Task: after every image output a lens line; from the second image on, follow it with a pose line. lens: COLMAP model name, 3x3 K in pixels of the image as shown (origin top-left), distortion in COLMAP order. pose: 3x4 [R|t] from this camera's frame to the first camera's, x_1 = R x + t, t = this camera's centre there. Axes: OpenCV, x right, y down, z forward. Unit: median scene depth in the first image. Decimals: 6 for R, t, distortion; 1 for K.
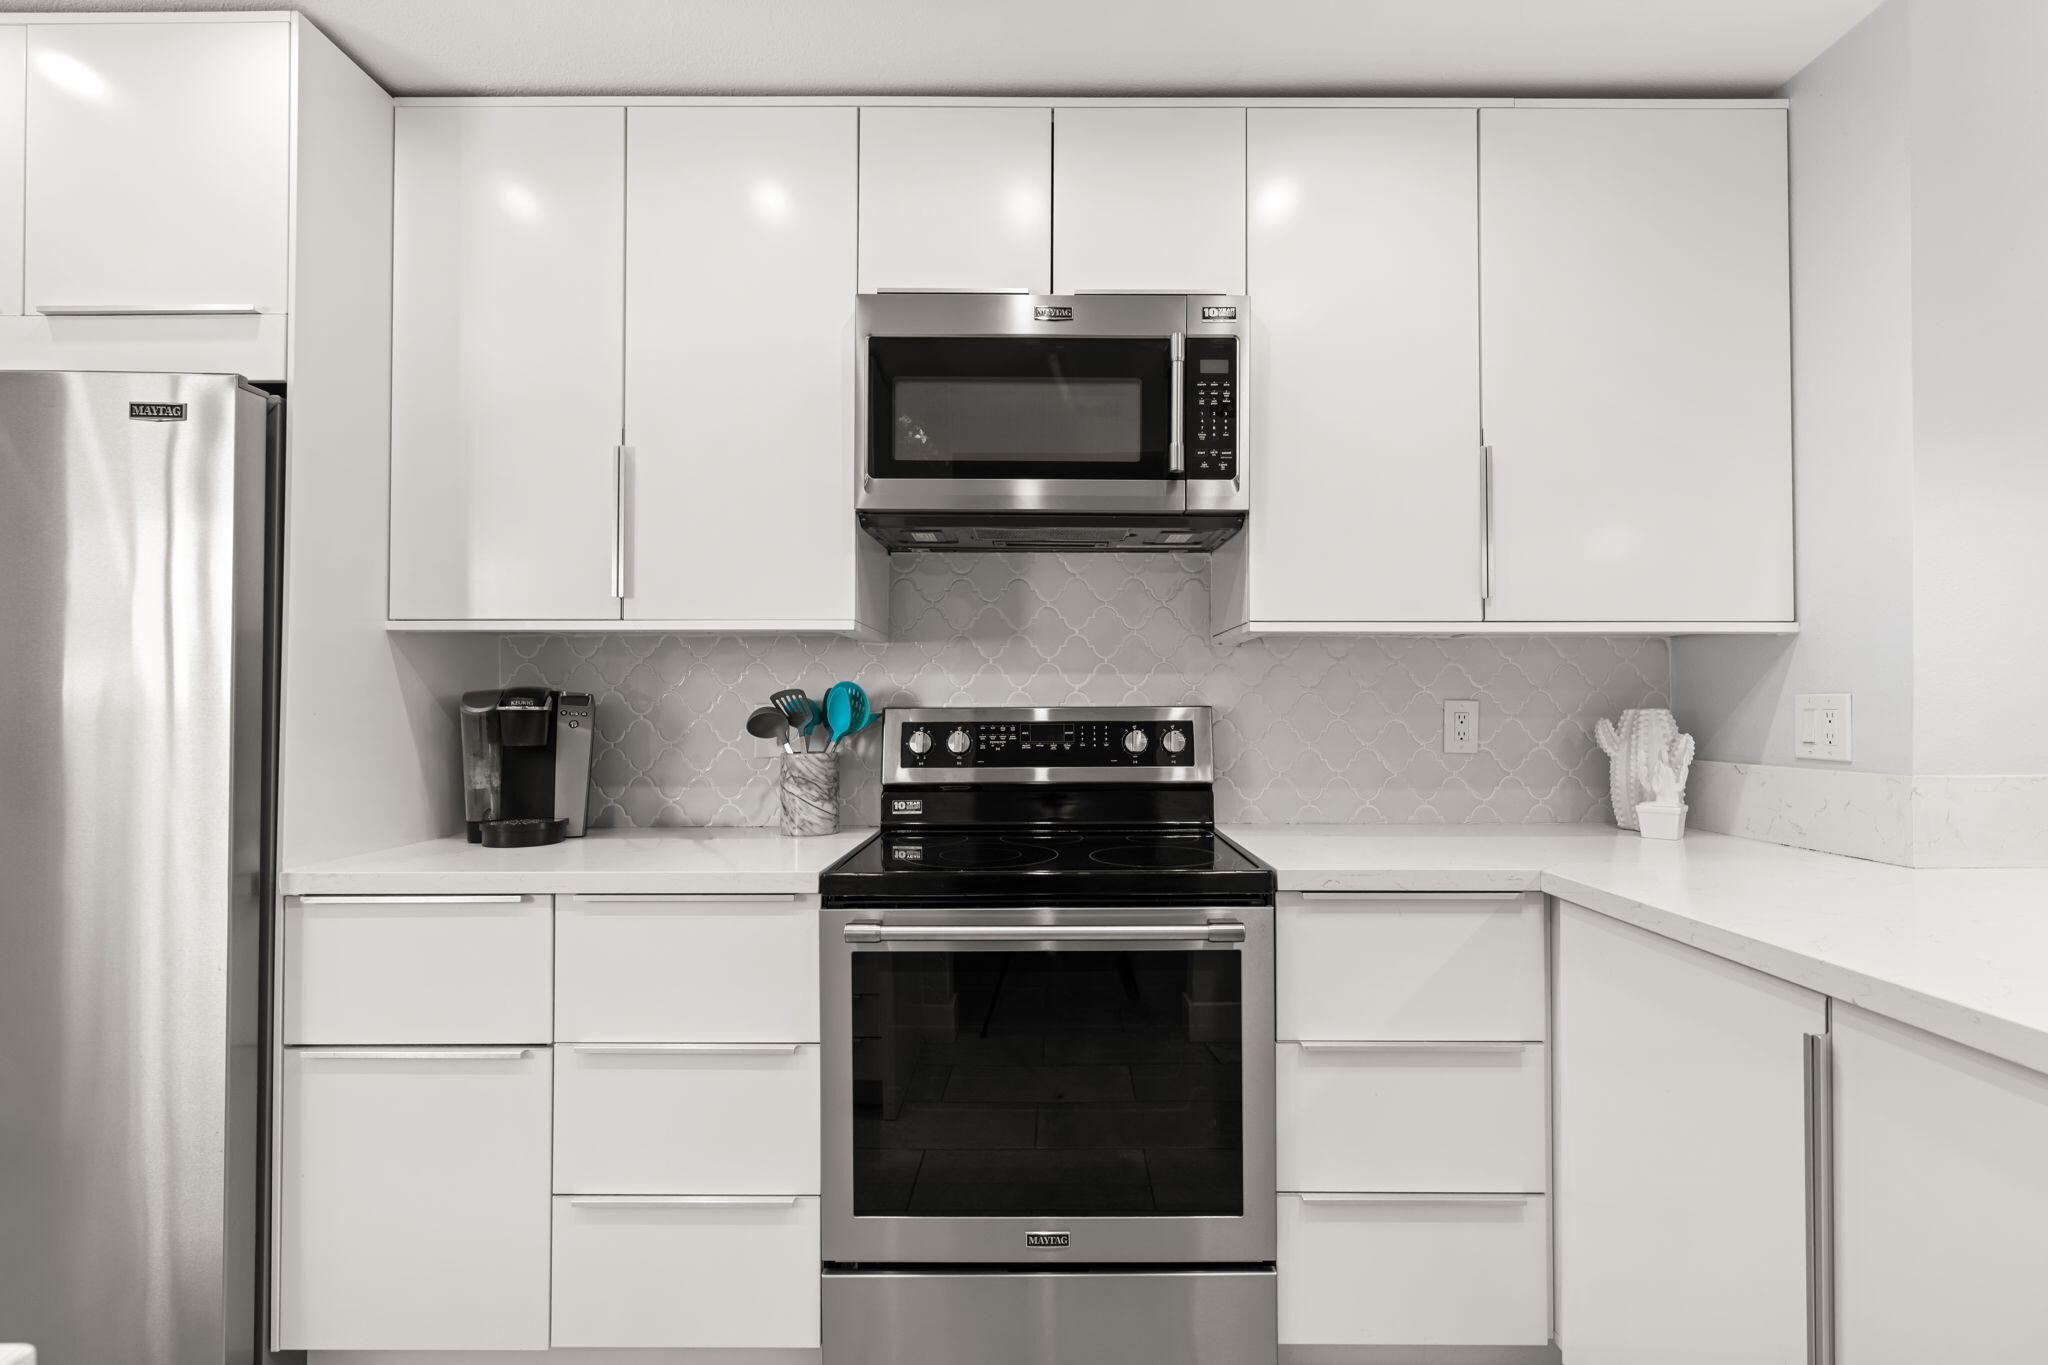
lens RADIAL K [[938.7, 0, 1042.7], [0, 938.7, 691.5], [0, 0, 1]] dist [-0.004539, 0.000340]
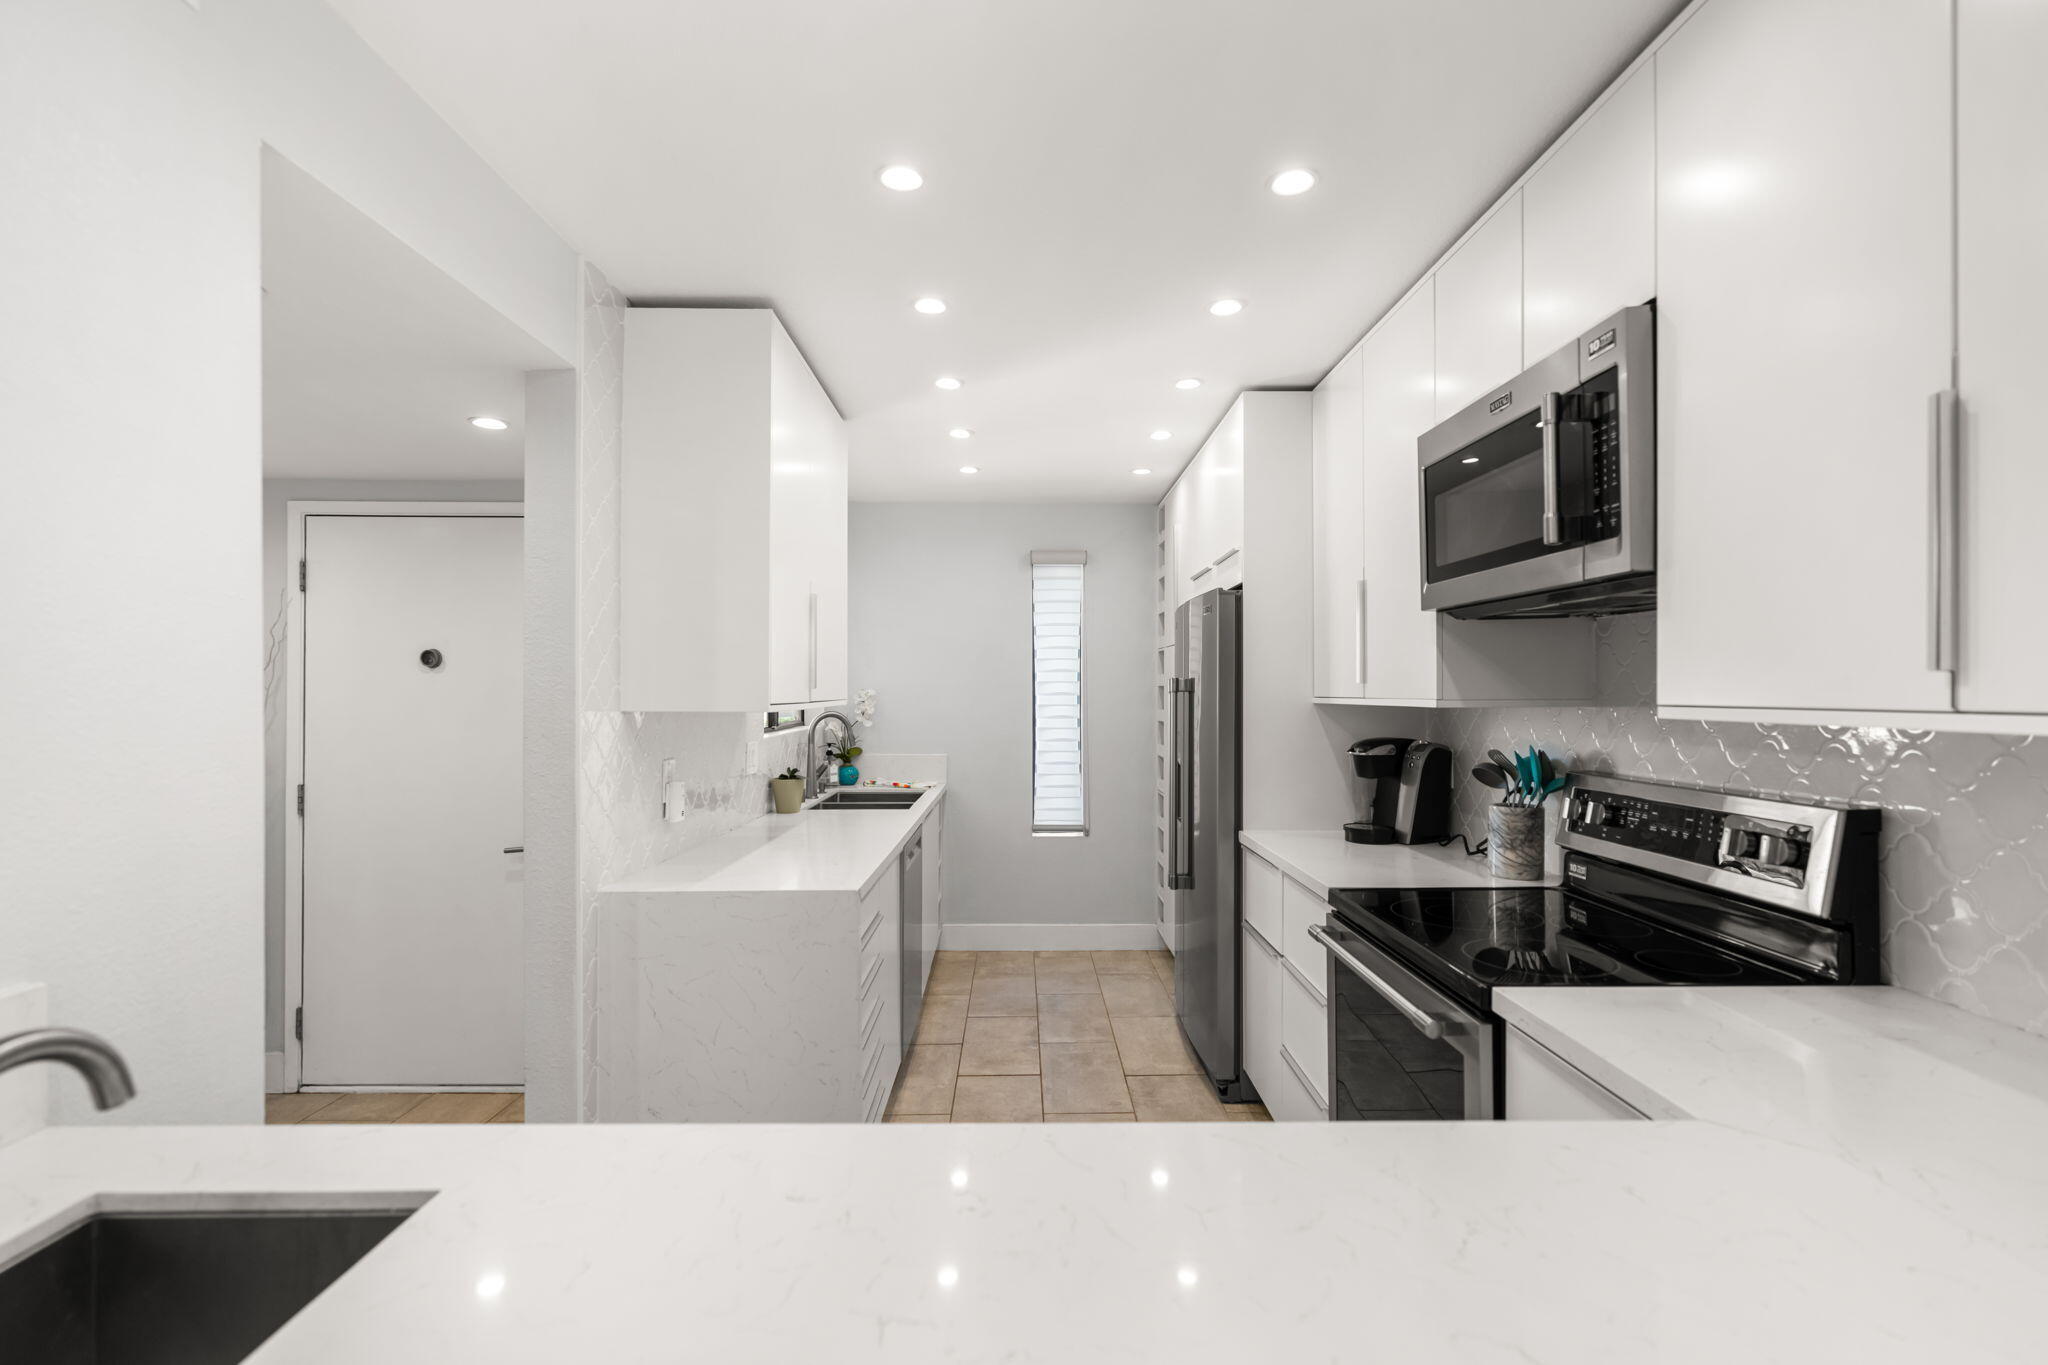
lens RADIAL K [[929.3, 0, 1031.9], [0, 929.3, 688.7], [0, 0, 1]] dist [0.000793, 0.000411]
pose [[0.015705, -0.003332, -0.999871, 0.900522], [0.018505, 0.999824, -0.003041, -0.086857], [0.999705, -0.018455, 0.015764, 0.412129]]
